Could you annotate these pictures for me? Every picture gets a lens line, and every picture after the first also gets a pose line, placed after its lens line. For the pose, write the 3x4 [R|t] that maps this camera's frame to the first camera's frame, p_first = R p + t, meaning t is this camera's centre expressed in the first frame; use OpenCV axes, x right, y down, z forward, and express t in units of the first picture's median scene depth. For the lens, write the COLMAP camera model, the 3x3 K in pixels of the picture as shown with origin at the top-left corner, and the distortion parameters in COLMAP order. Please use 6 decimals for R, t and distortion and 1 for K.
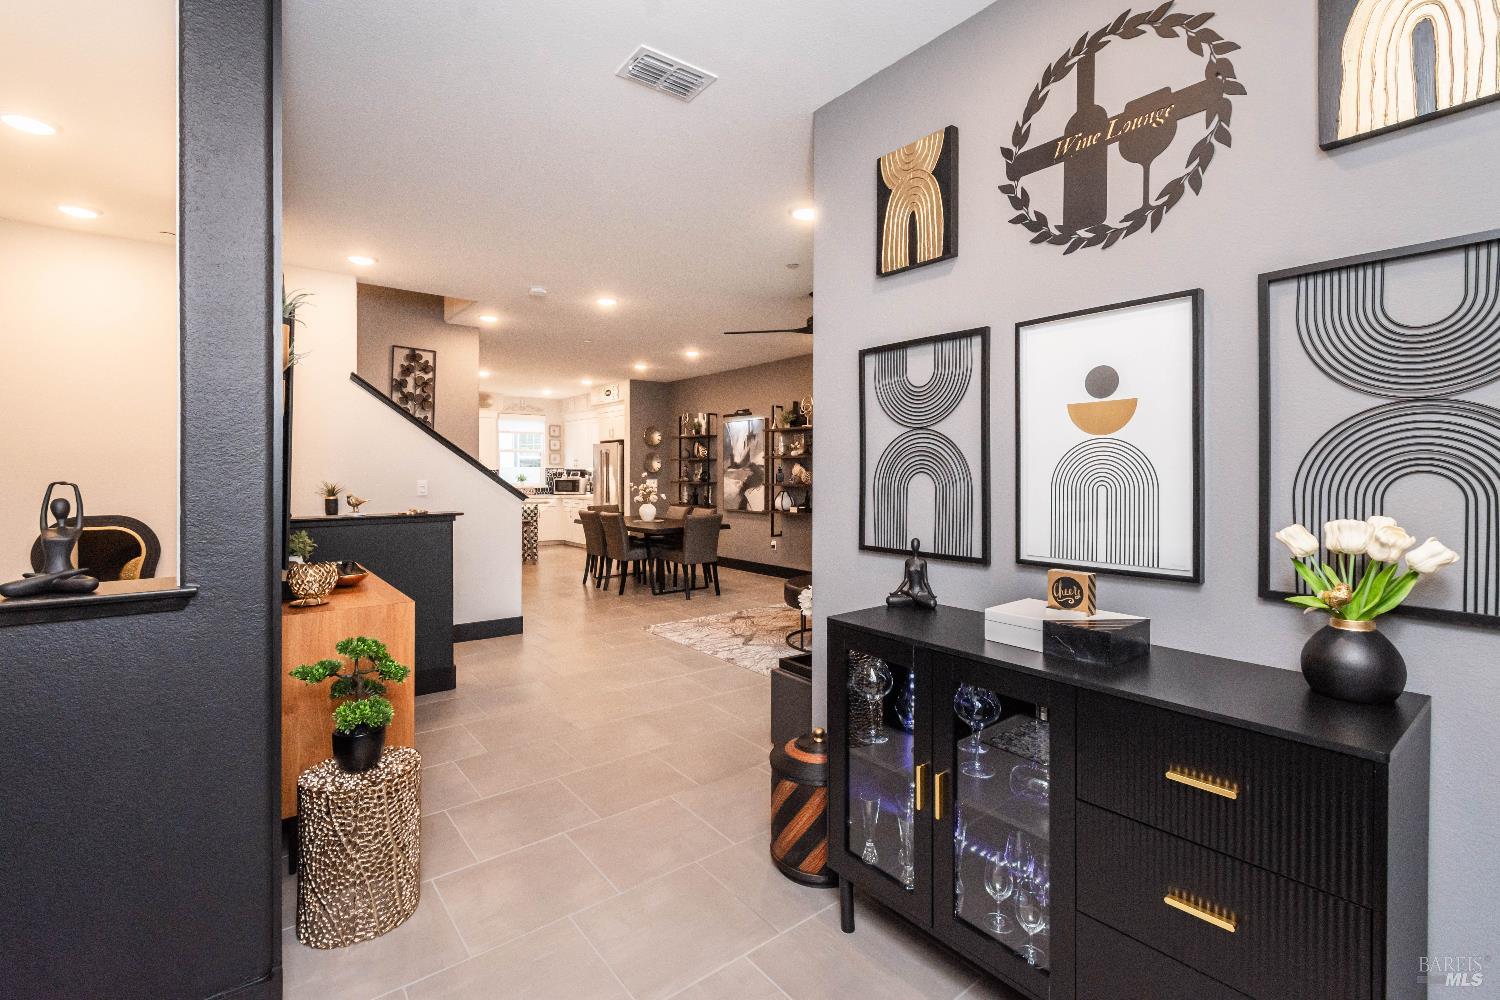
lens RADIAL K [[671.9, 0, 744.0], [0, 671.9, 474.3], [0, 0, 1]] dist [0.002025, -0.002664]
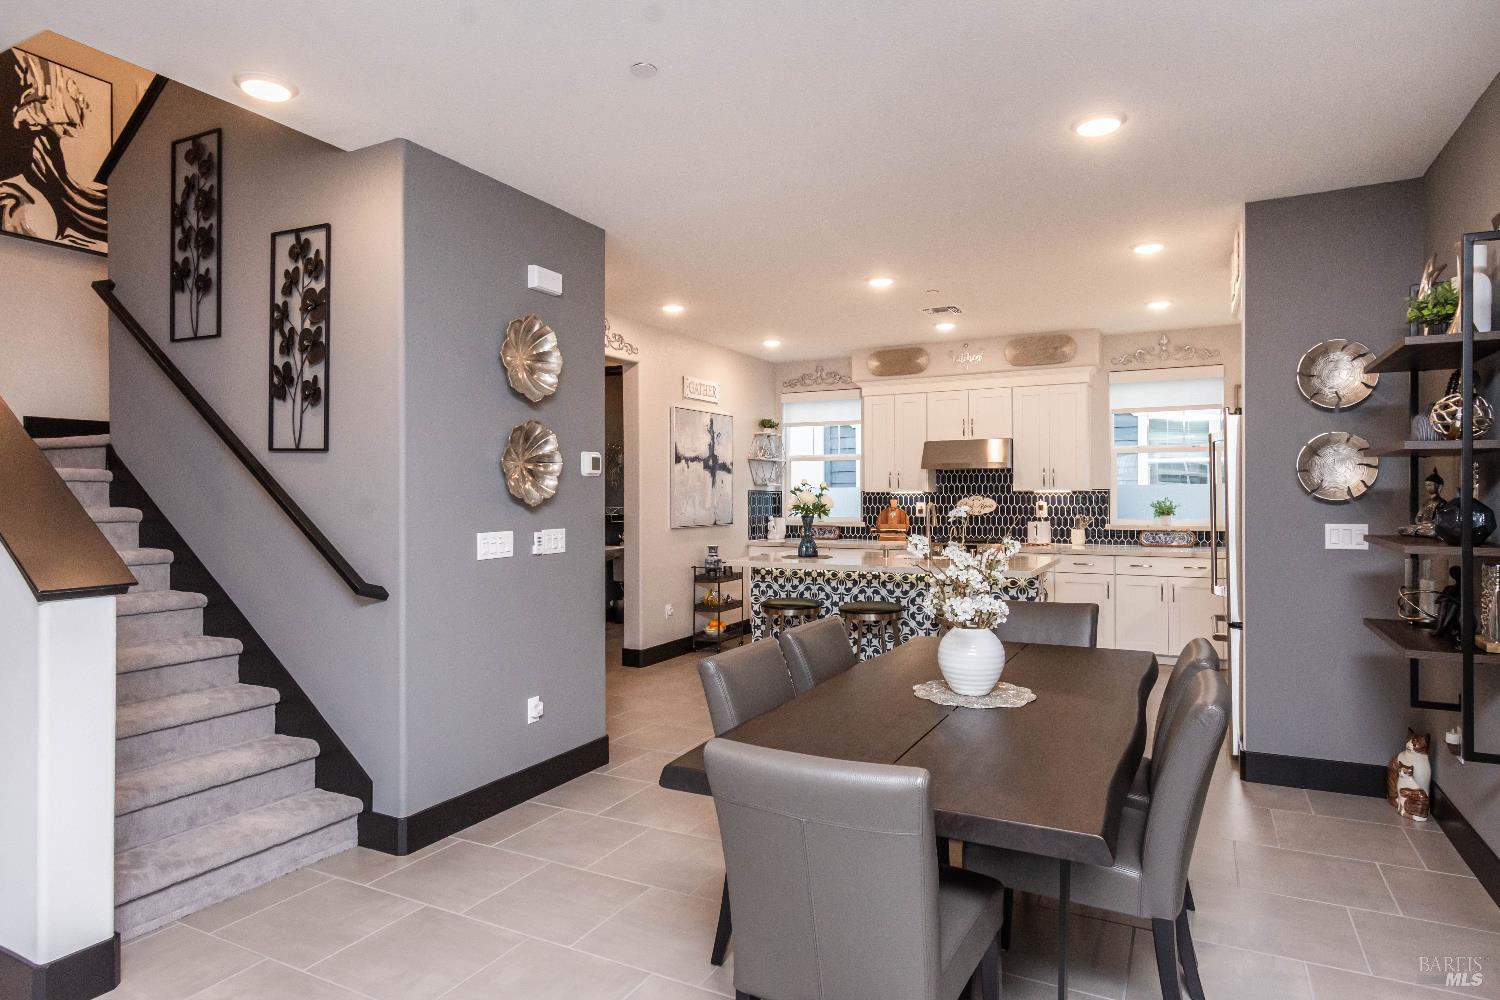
lens RADIAL K [[864.6, 0, 743.5], [0, 864.6, 491.6], [0, 0, 1]] dist [0.004499, -0.004624]
pose [[0.417465, -0.001972, -0.908691, 0.160386], [0.000287, 0.999998, -0.002039, -0.009689], [0.908693, 0.000590, 0.417464, 1.013744]]
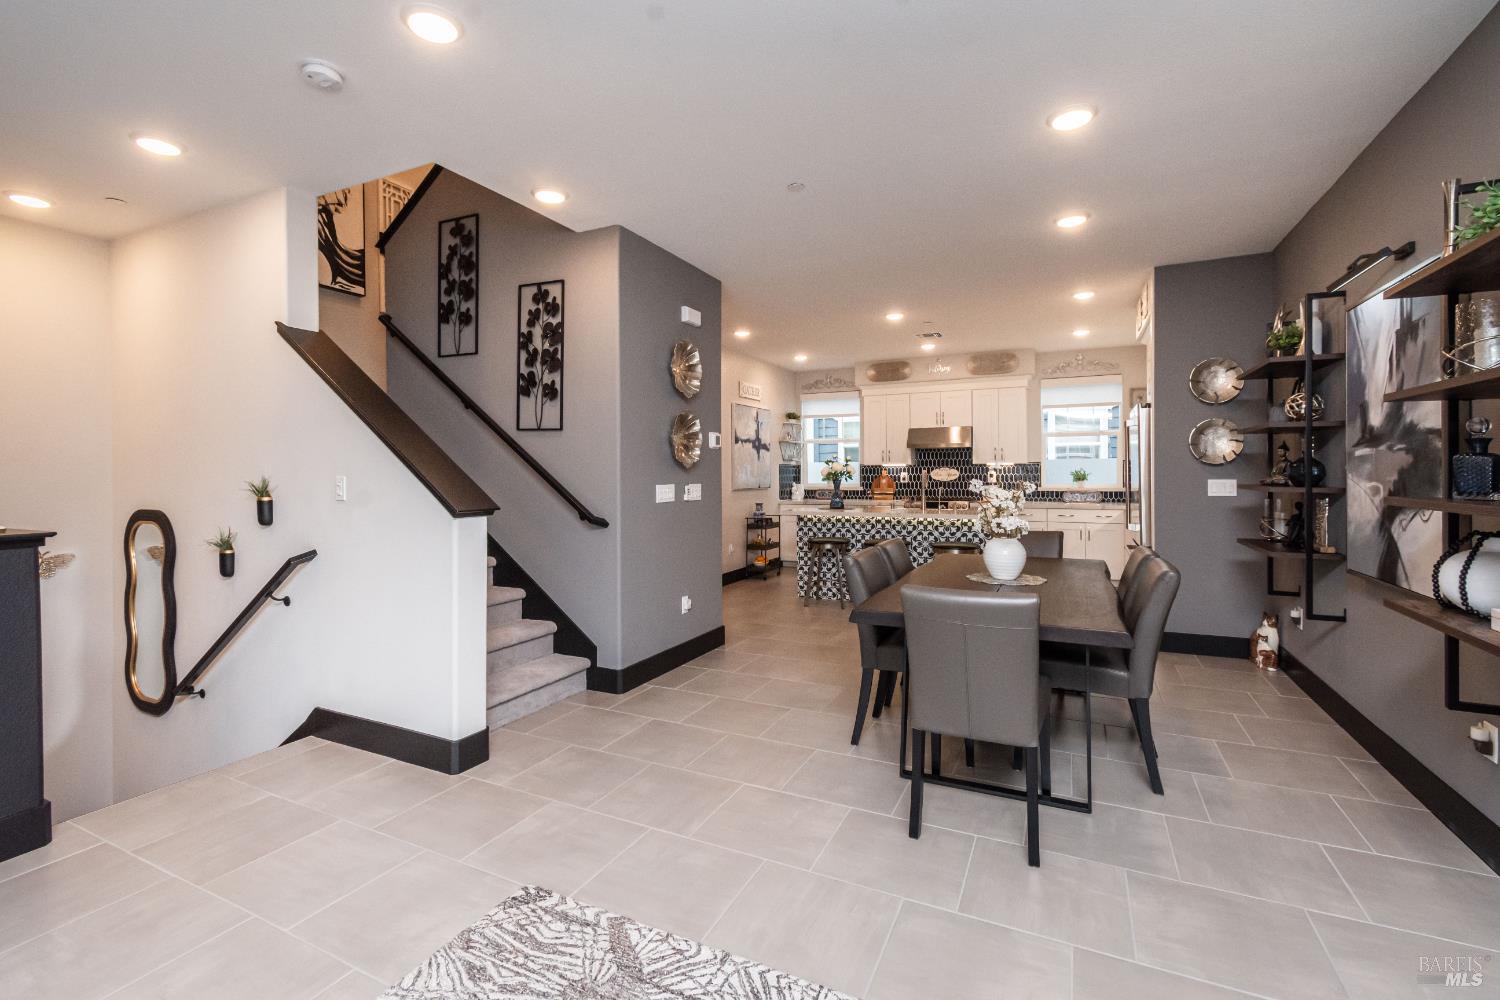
lens RADIAL K [[671.9, 0, 739.3], [0, 671.9, 471.2], [0, 0, 1]] dist [0.002025, -0.002664]
pose [[0.437049, -0.003015, -0.899433, 0.206107], [0.001051, 0.999995, -0.002842, 0.005231], [0.899437, 0.000297, 0.437050, 0.870834]]
